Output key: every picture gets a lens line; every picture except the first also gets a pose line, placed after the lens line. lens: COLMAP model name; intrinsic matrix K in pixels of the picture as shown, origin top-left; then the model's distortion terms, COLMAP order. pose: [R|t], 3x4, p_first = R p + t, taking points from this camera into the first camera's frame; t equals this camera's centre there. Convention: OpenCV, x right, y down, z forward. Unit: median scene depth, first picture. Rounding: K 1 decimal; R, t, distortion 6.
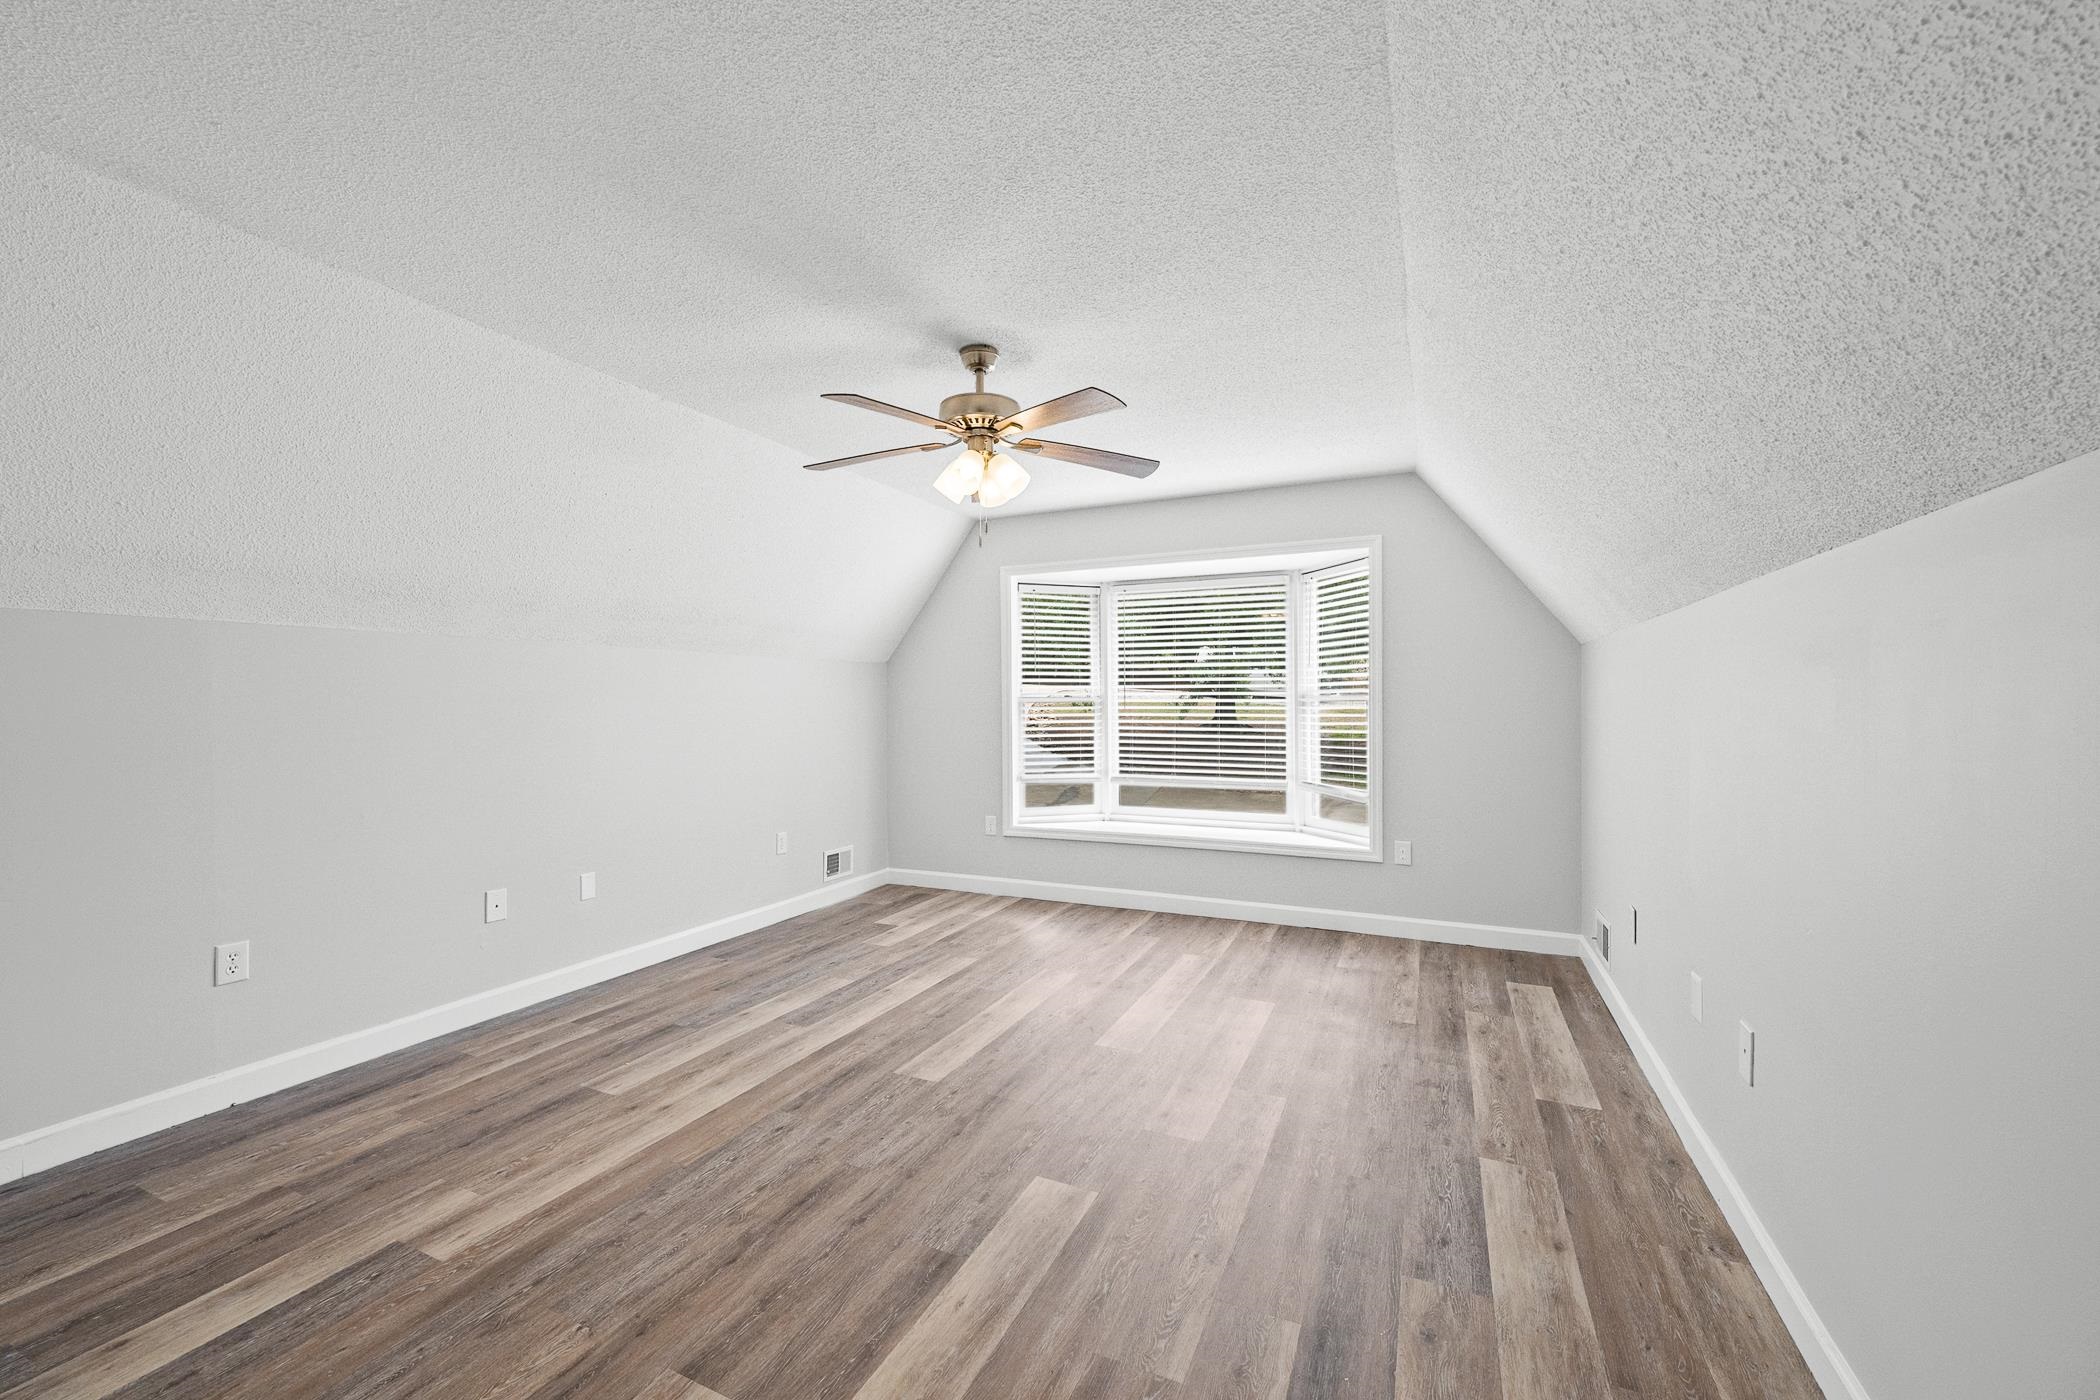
lens RADIAL K [[828.5, 0, 1051.0], [0, 828.5, 700.0], [0, 0, 1]] dist [0.002754, -0.000478]
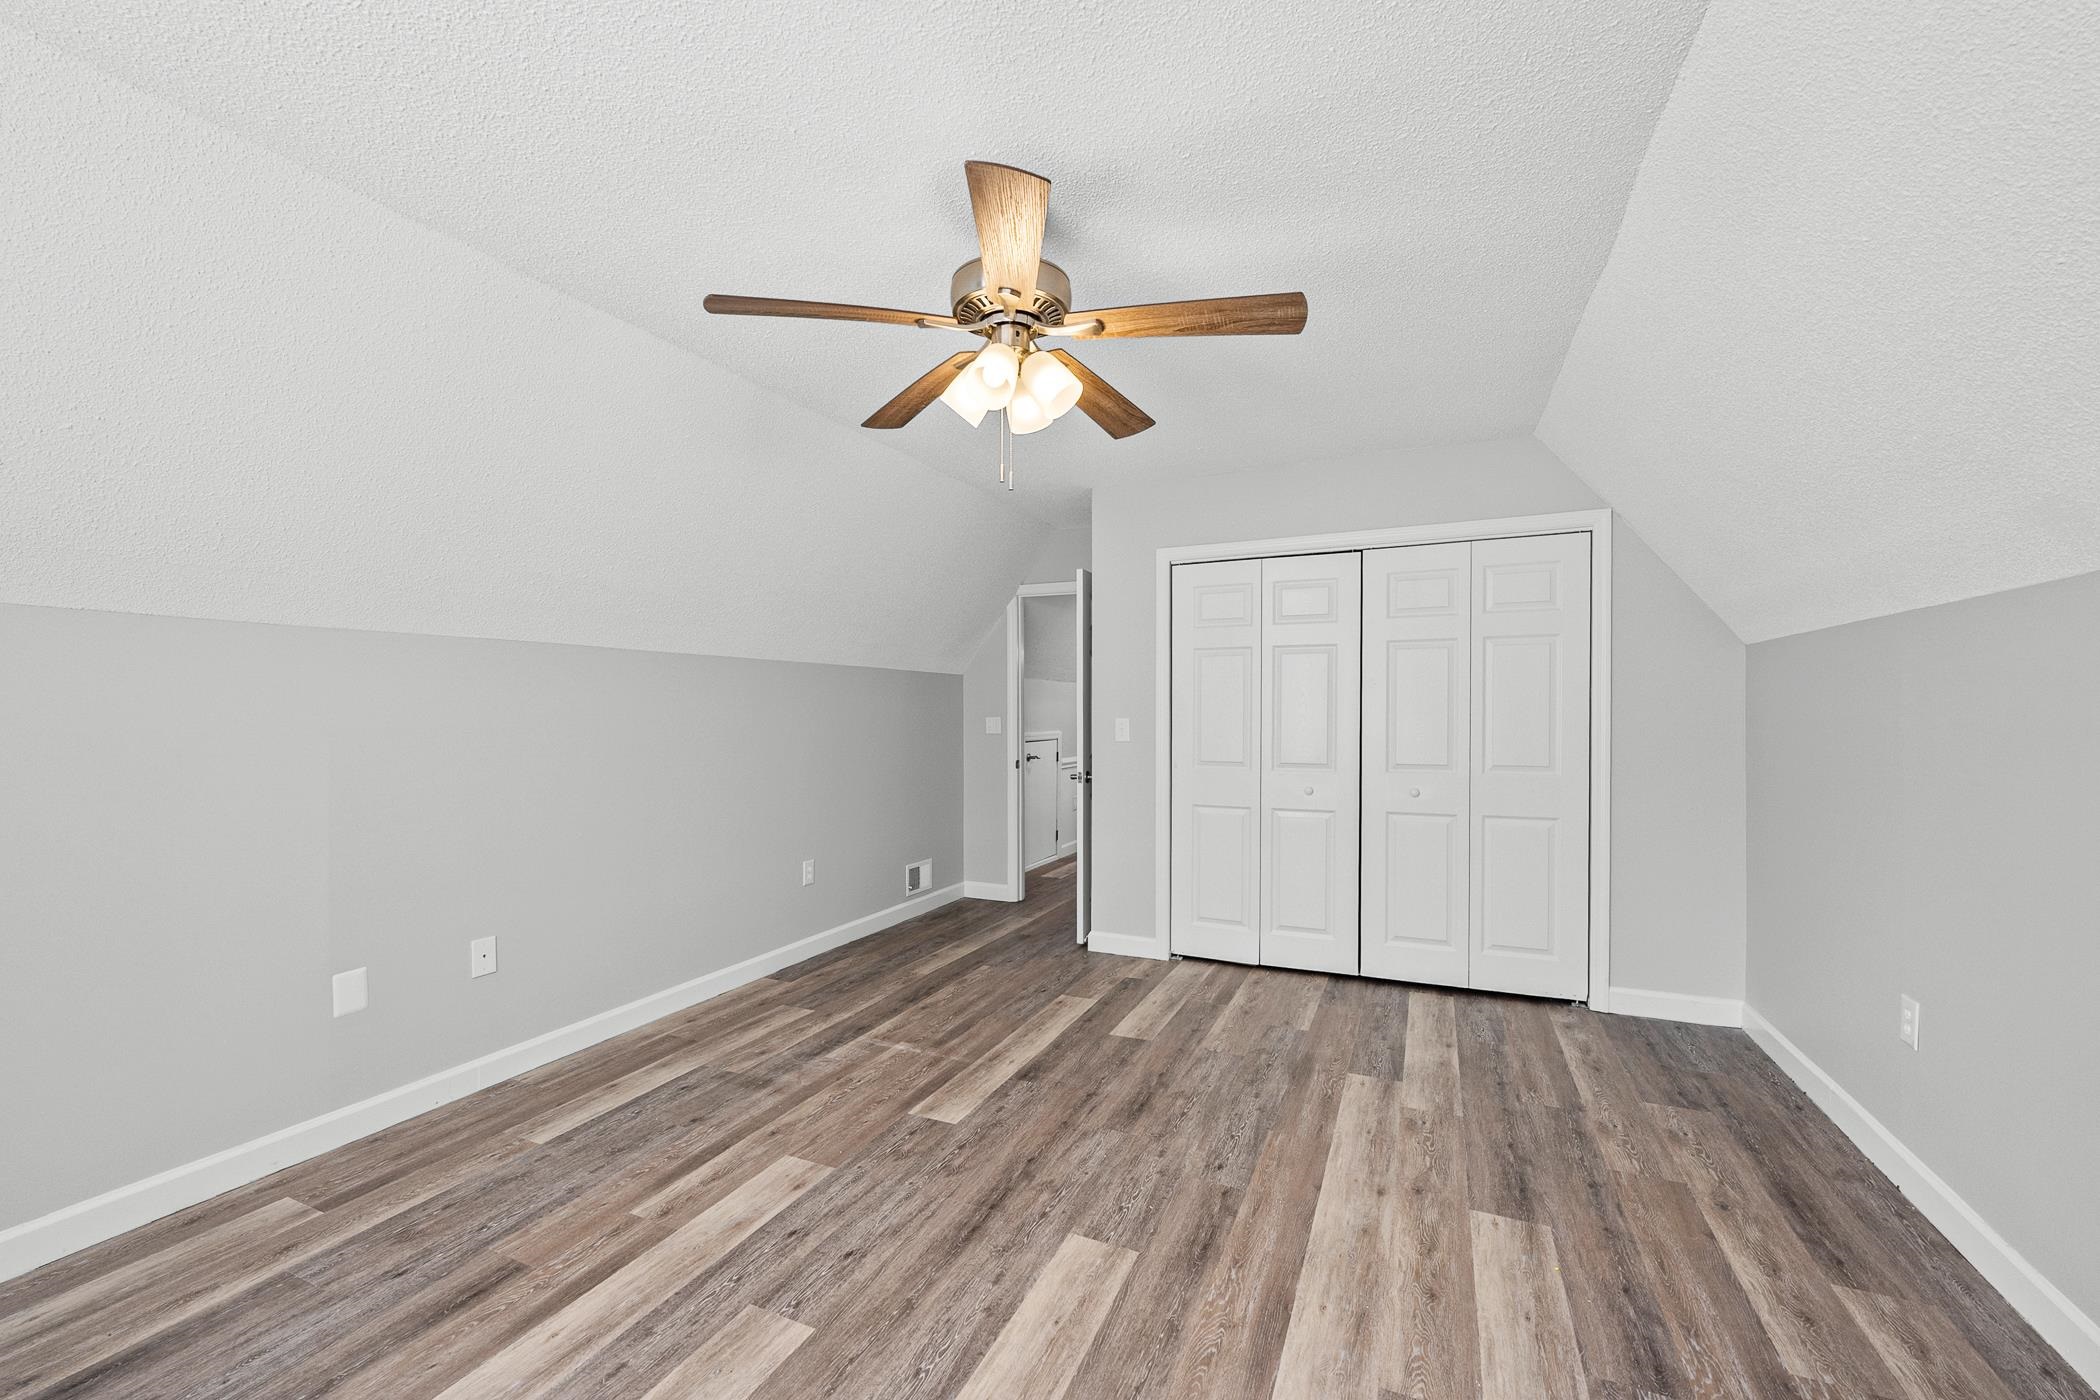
lens RADIAL K [[828.5, 0, 1048.9], [0, 828.5, 709.6], [0, 0, 1]] dist [0.002754, -0.000478]
pose [[-0.999950, 0.009899, -0.001468, -0.137925], [0.009903, 0.999947, -0.002643, -0.002655], [0.001442, -0.002658, -0.999995, 1.959857]]
